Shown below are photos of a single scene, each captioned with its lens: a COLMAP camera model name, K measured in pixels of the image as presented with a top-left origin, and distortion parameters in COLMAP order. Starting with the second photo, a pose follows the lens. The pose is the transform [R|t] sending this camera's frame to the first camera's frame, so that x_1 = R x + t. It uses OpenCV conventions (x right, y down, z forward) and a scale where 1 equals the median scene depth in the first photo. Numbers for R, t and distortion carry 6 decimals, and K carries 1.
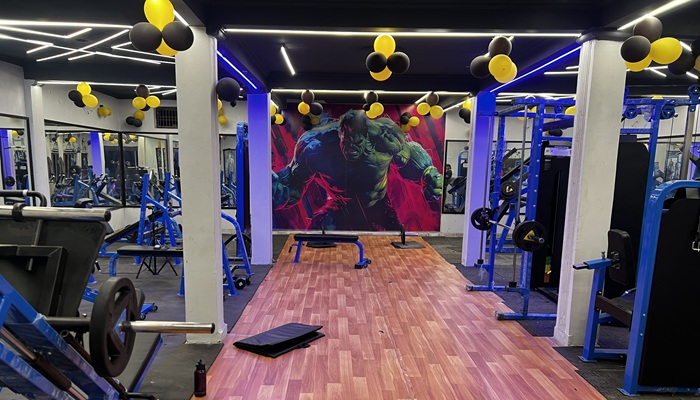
lens RADIAL K [[520.7, 0, 349.7], [0, 520.7, 250.9], [0, 0, 1]] dist [0.036908, -0.005159]
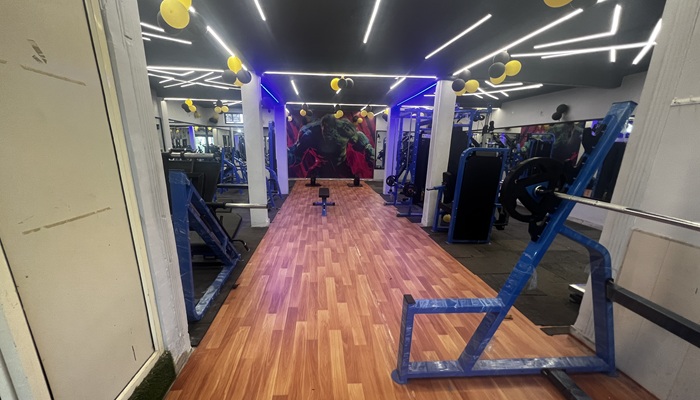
lens RADIAL K [[279.5, 0, 339.1], [0, 279.5, 227.8], [0, 0, 1]] dist [0.000383, 0.000064]
pose [[0.999173, -0.010232, 0.039343, 0.000956], [0.005352, 0.992494, 0.122177, 0.026341], [-0.040298, -0.121865, 0.991728, -0.093976]]
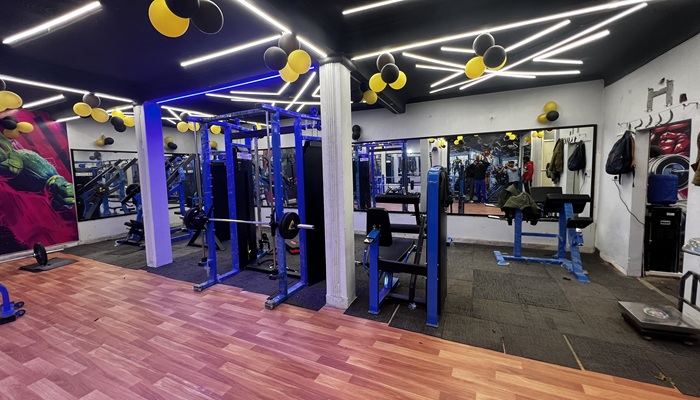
lens RADIAL K [[298.0, 0, 349.4], [0, 298.0, 193.3], [0, 0, 1]] dist [0.001231, 0.000198]
pose [[0.466966, -0.104945, 0.878026, -0.106955], [0.183609, 0.982800, 0.019818, -0.059557], [-0.865003, 0.151959, 0.478203, 0.393370]]
